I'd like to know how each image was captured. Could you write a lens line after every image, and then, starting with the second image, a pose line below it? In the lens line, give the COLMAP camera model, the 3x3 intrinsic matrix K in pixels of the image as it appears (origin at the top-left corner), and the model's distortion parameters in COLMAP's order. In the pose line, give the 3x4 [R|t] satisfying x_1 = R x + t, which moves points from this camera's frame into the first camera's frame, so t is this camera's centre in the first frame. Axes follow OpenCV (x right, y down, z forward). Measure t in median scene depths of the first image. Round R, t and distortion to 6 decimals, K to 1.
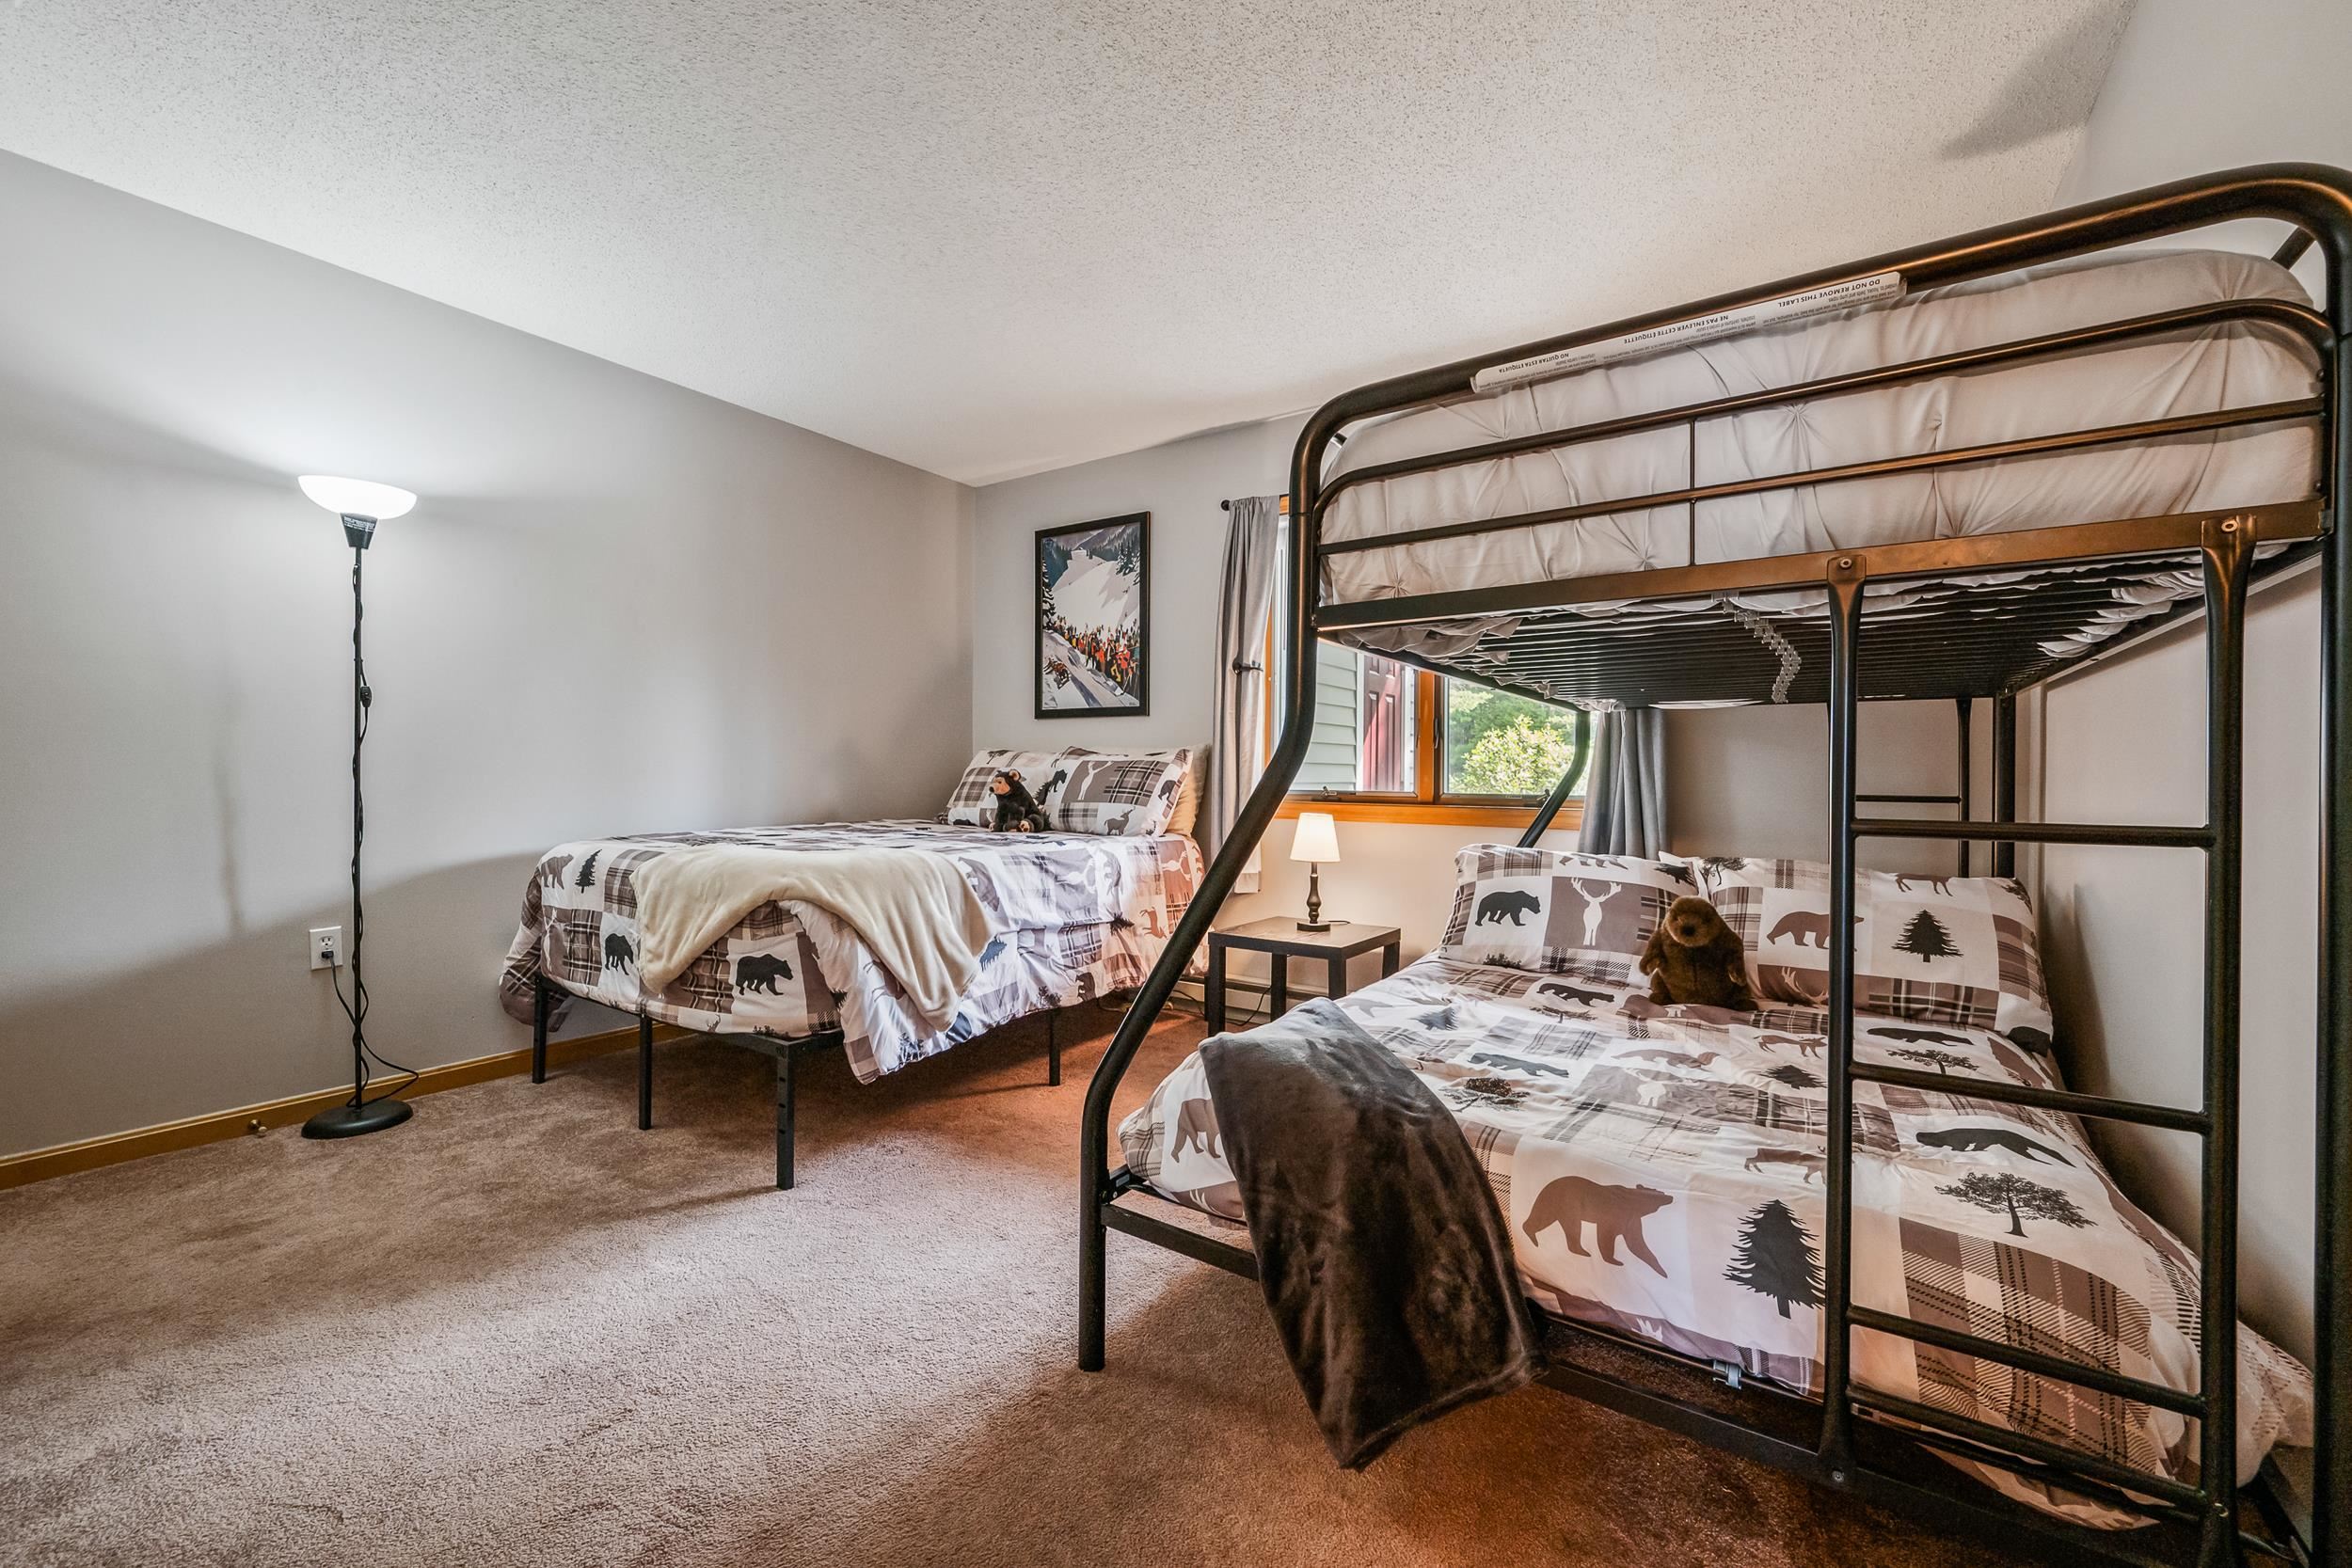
lens RADIAL K [[942.2, 0, 1185.4], [0, 942.2, 779.4], [0, 0, 1]] dist [-0.001946, -0.000011]
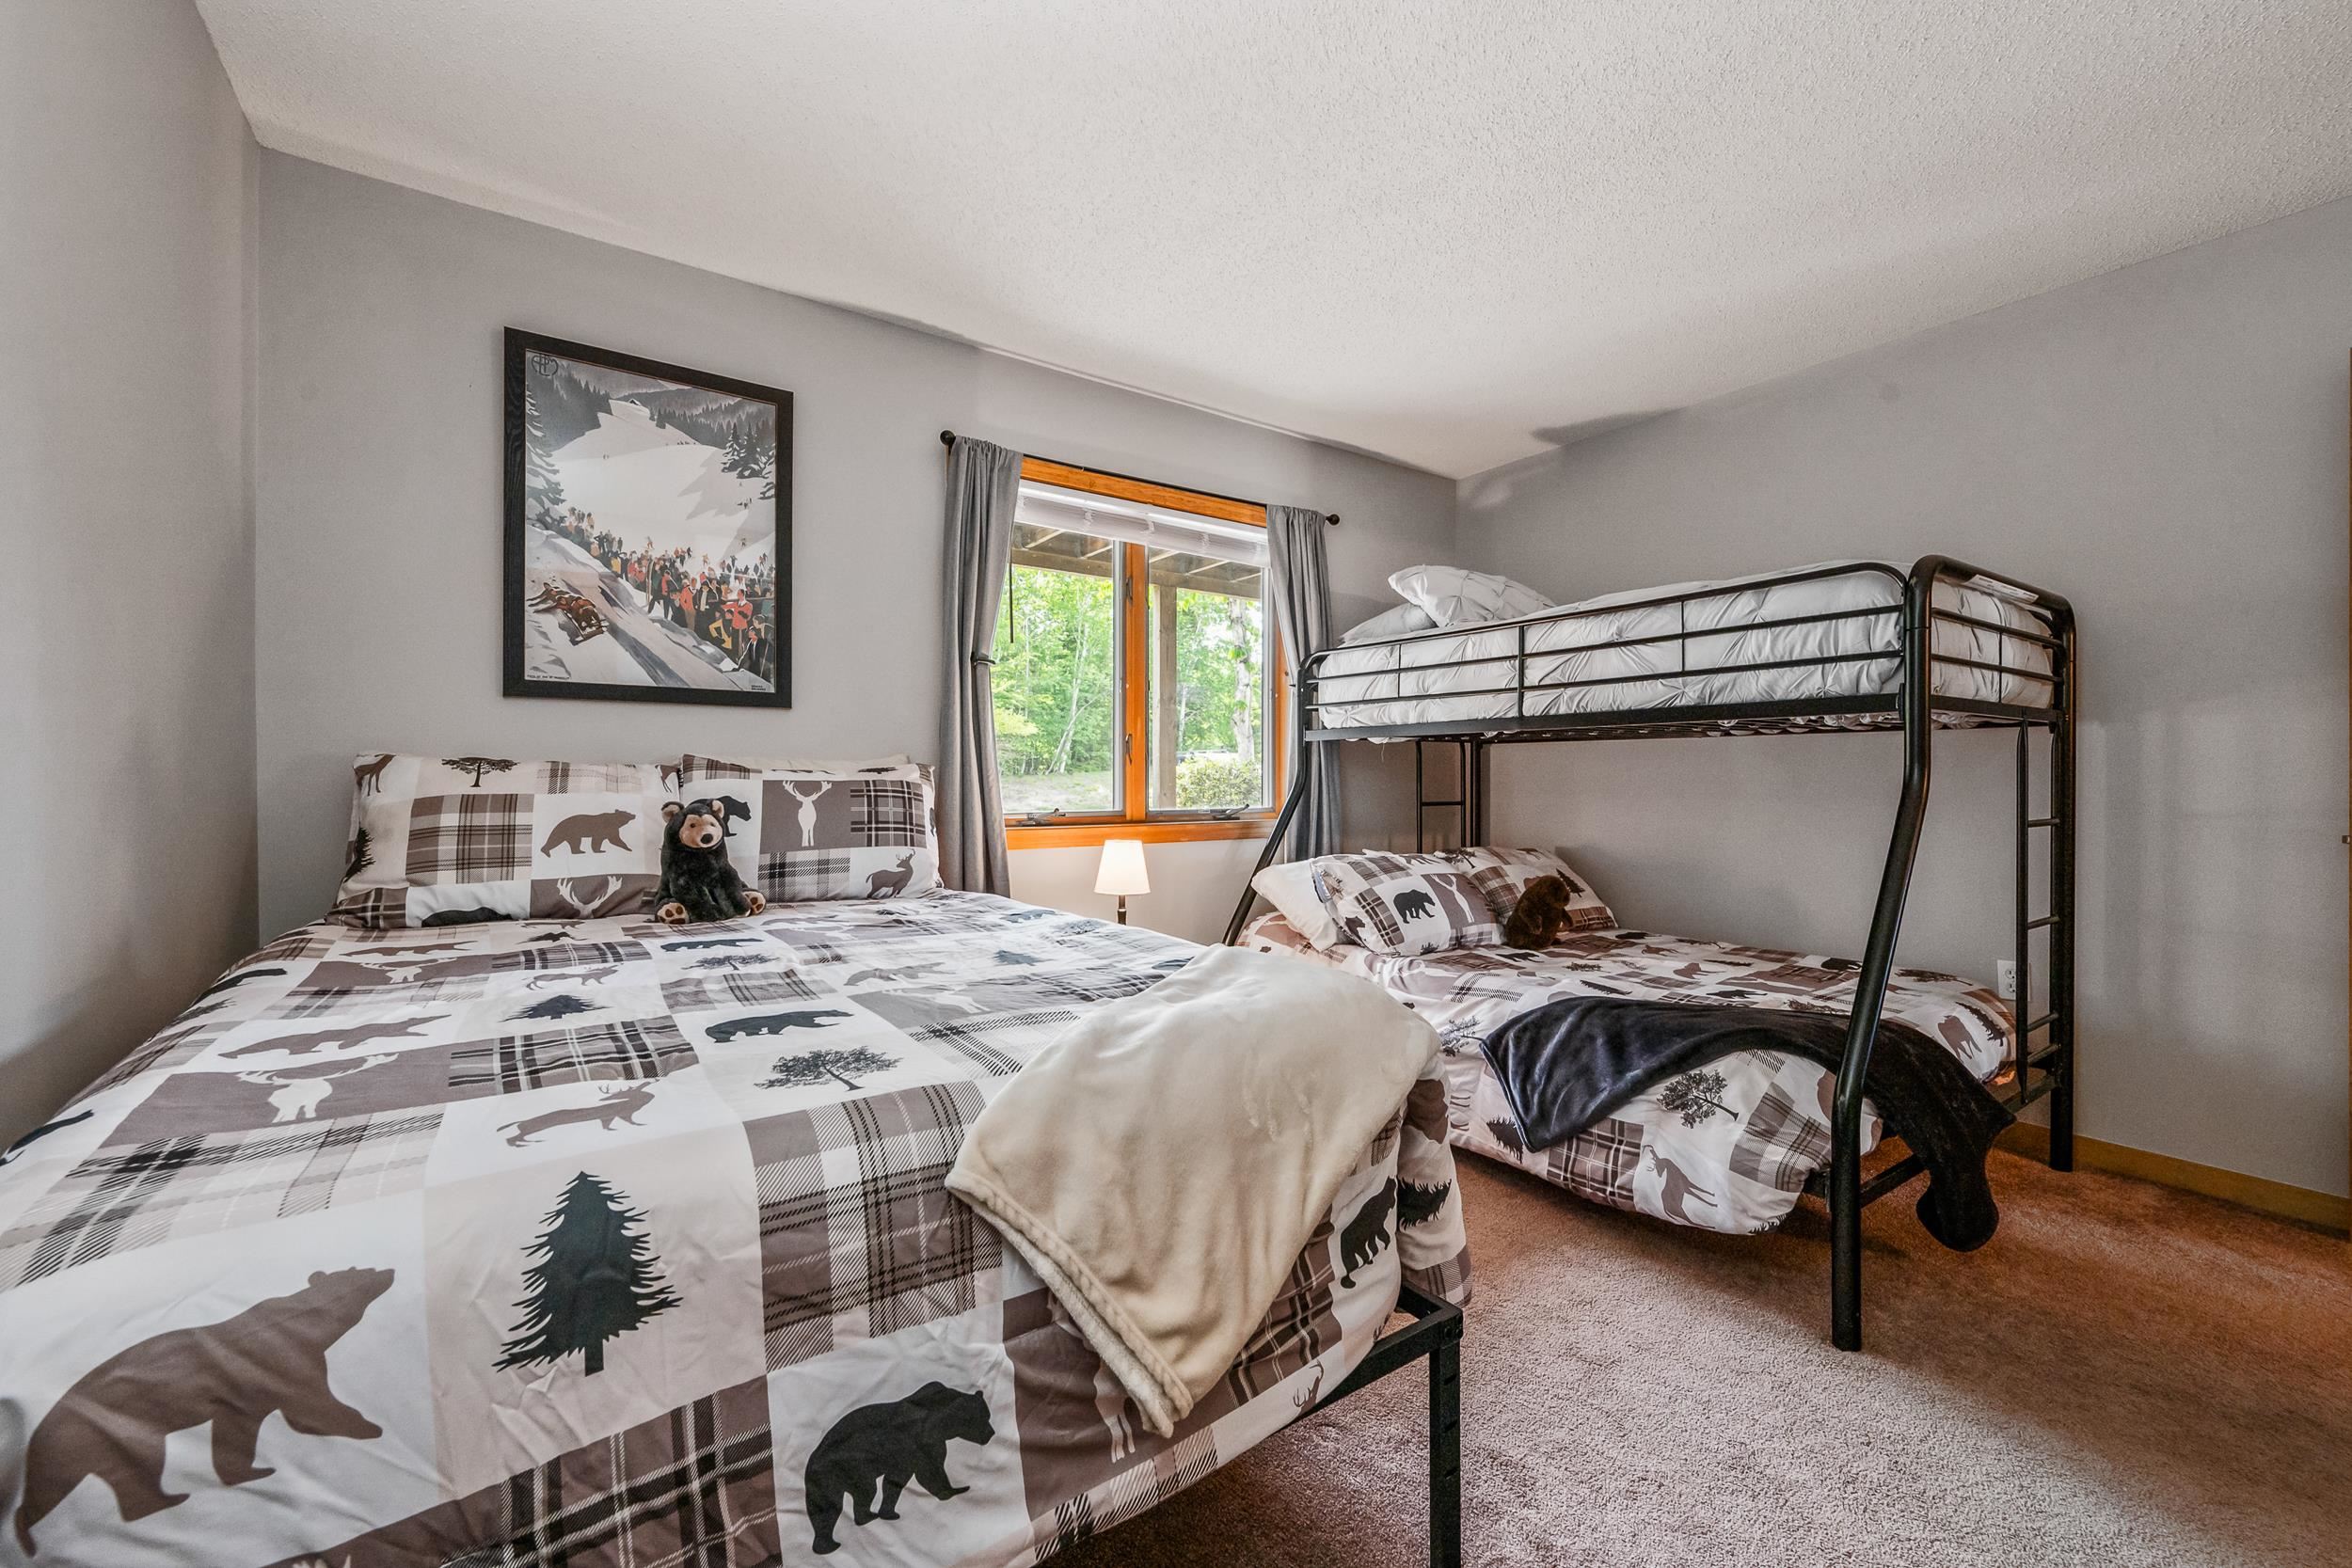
lens RADIAL K [[942.2, 0, 1180.7], [0, 942.2, 777.4], [0, 0, 1]] dist [-0.001946, -0.000011]
pose [[0.363206, -0.008761, 0.931668, -0.532012], [0.004931, 0.999960, 0.007481, -0.023252], [-0.931696, 0.001877, 0.363235, 0.502472]]
